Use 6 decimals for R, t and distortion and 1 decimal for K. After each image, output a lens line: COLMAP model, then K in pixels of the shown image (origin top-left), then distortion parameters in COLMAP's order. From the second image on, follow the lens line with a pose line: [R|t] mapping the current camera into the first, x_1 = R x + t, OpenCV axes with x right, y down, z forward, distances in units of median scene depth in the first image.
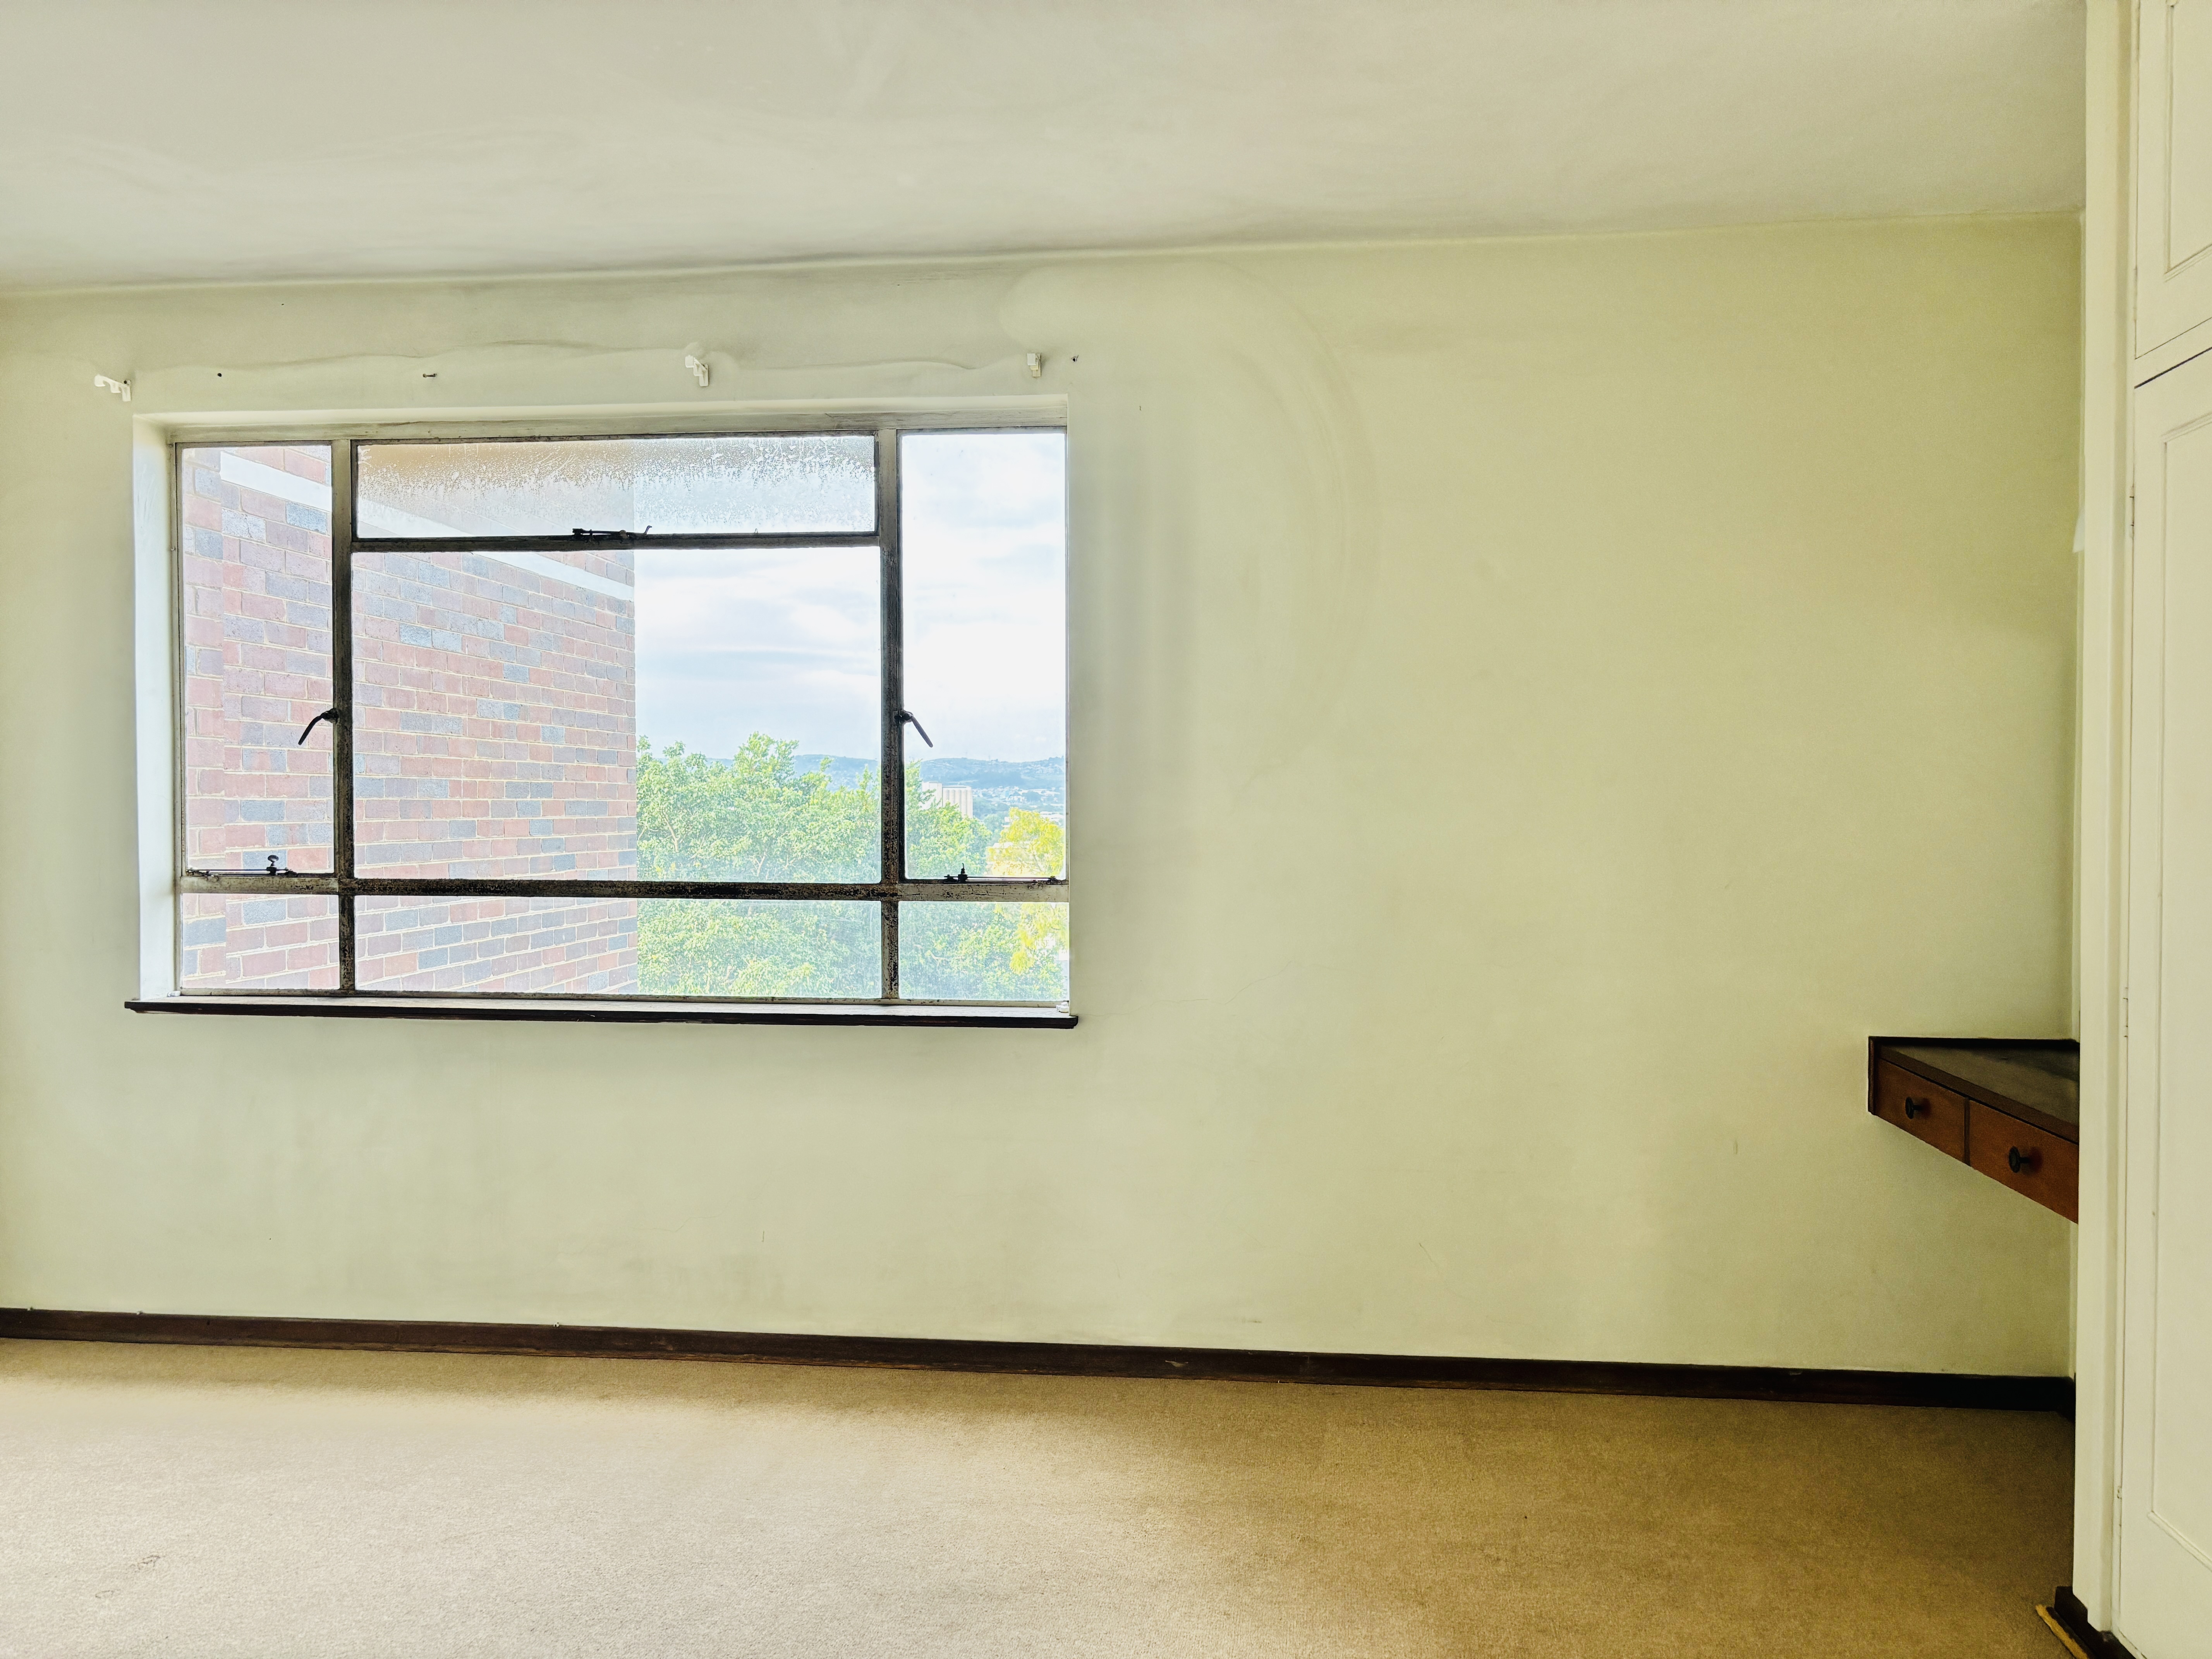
lens RADIAL K [[1663.0, 0, 1111.5], [0, 1663.0, 831.5], [0, 0, 1]] dist [0.008435, 0.001590]
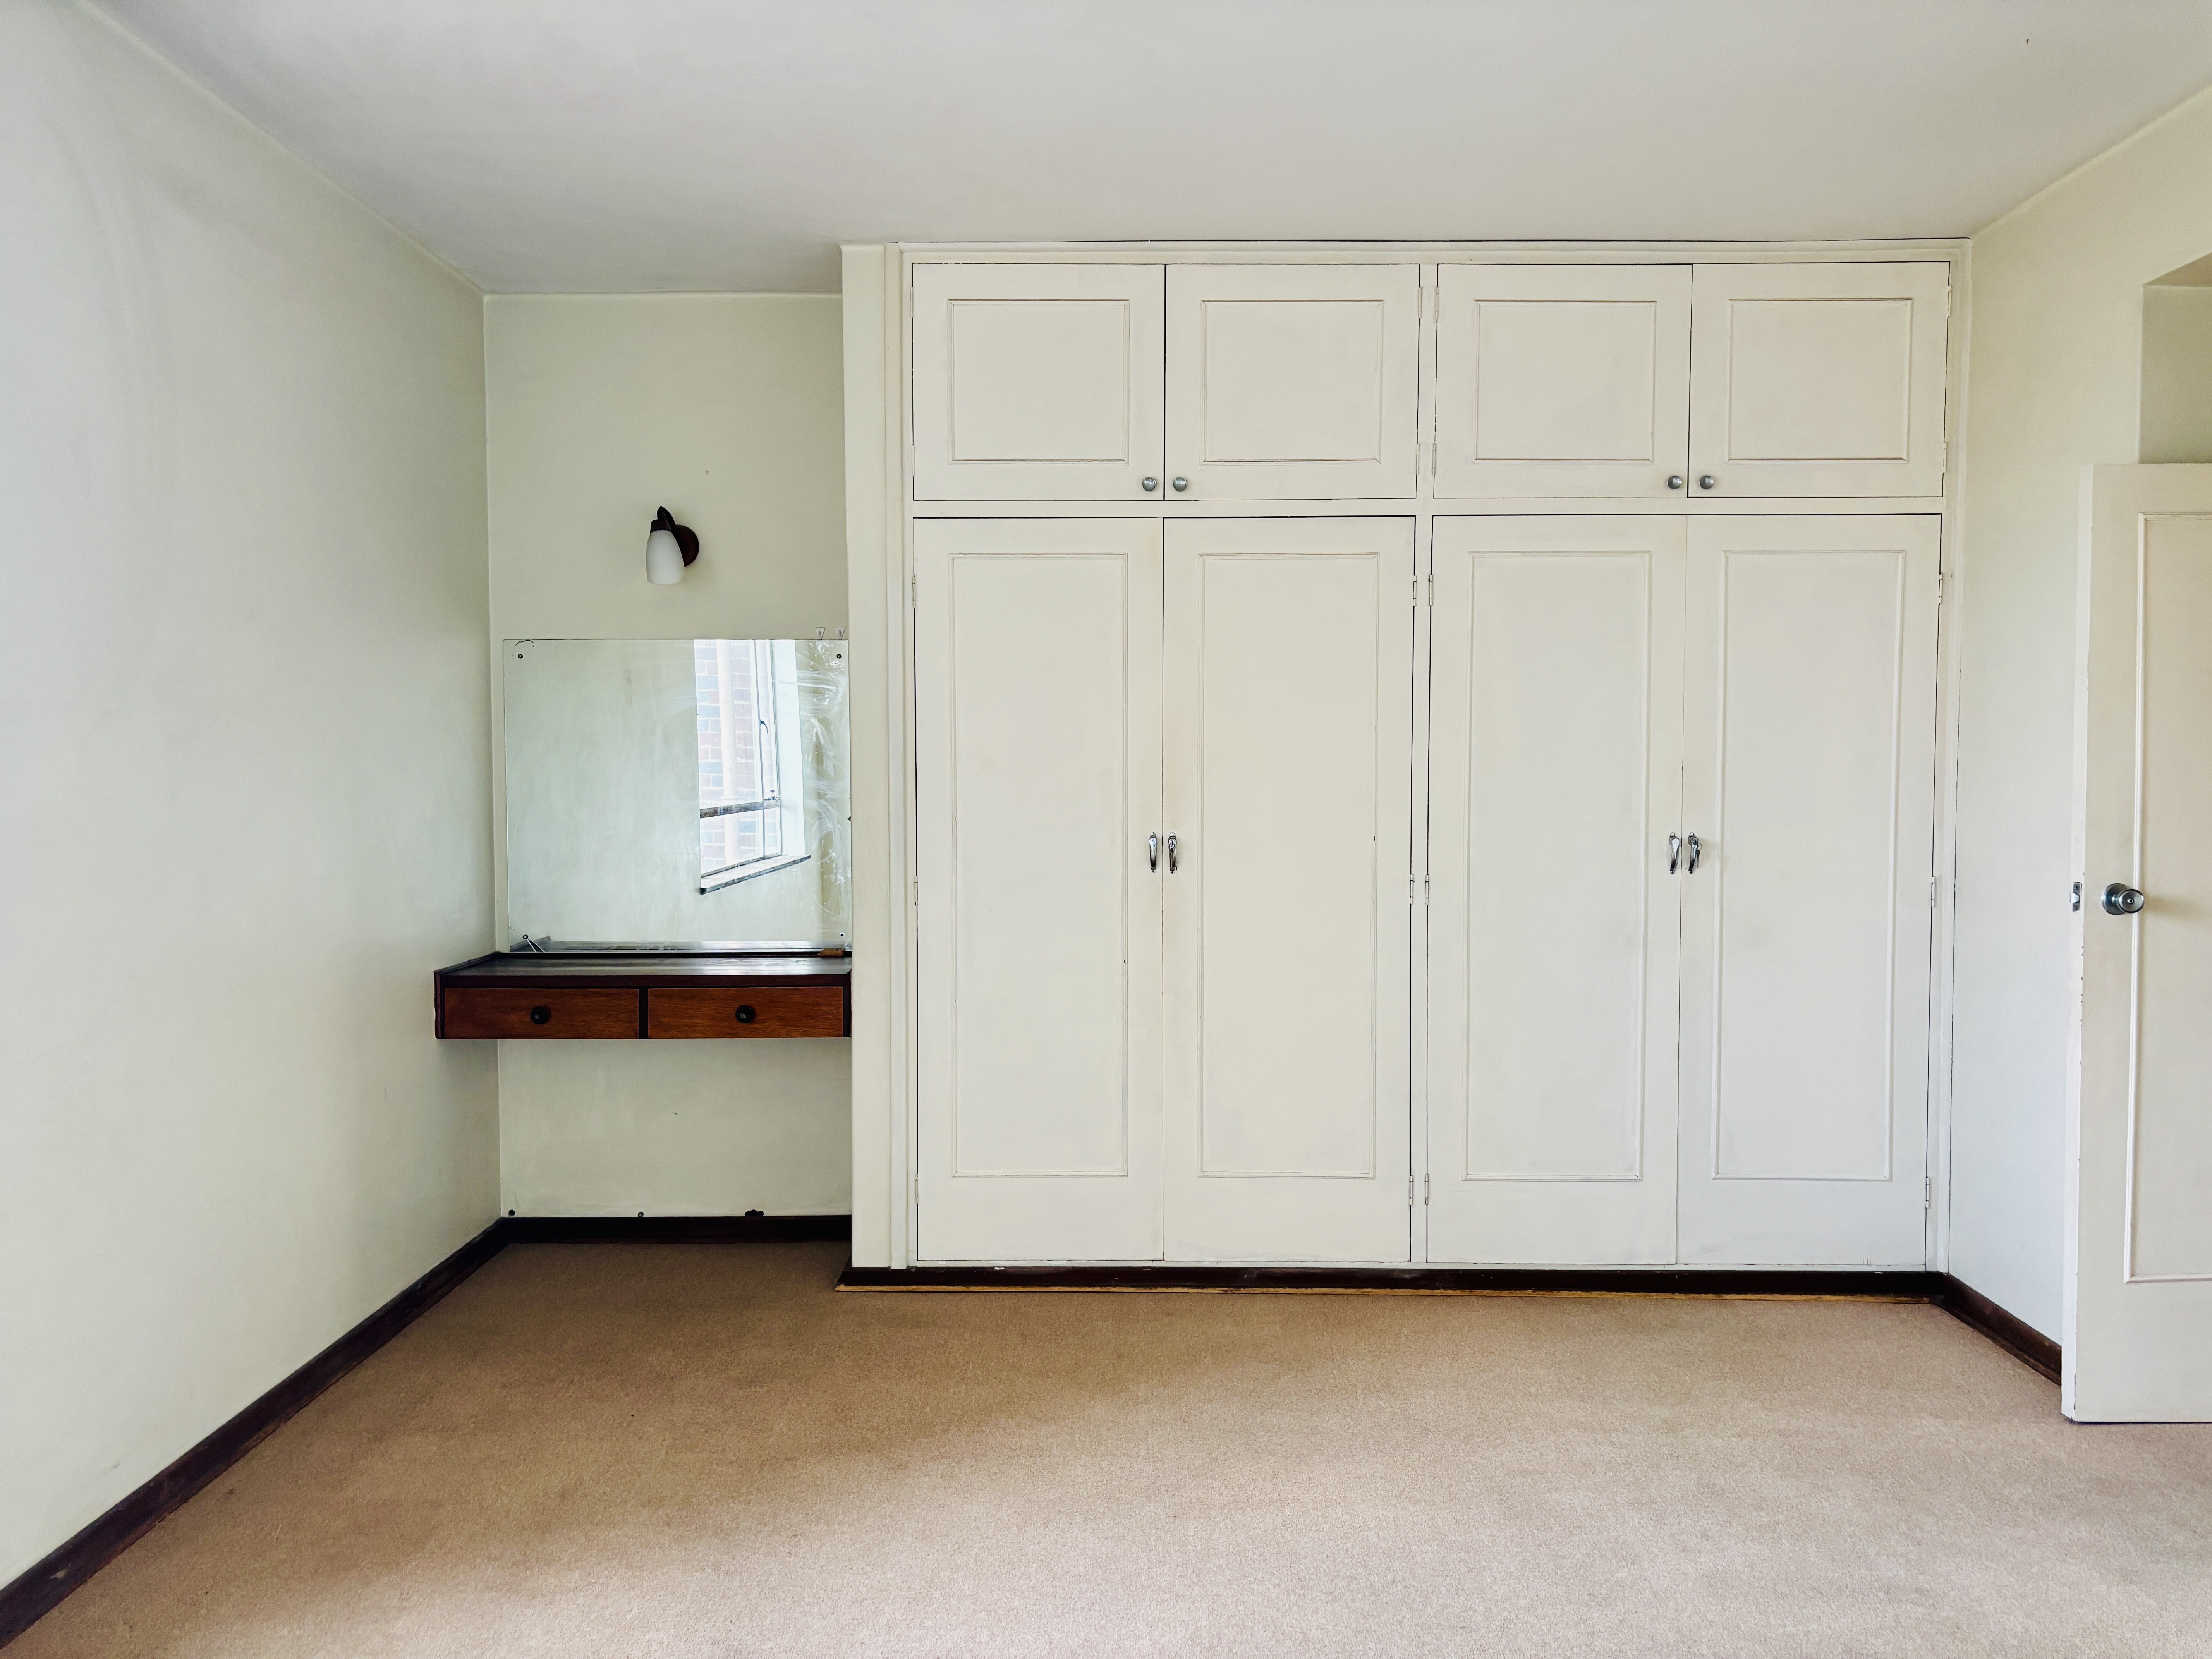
lens RADIAL K [[1663.0, 0, 1109.9], [0, 1663.0, 830.0], [0, 0, 1]] dist [0.008435, 0.001590]
pose [[-0.096517, -0.043071, 0.994399, -0.850347], [0.014961, 0.998888, 0.044718, -0.021129], [-0.995219, 0.019193, -0.095766, 0.769076]]
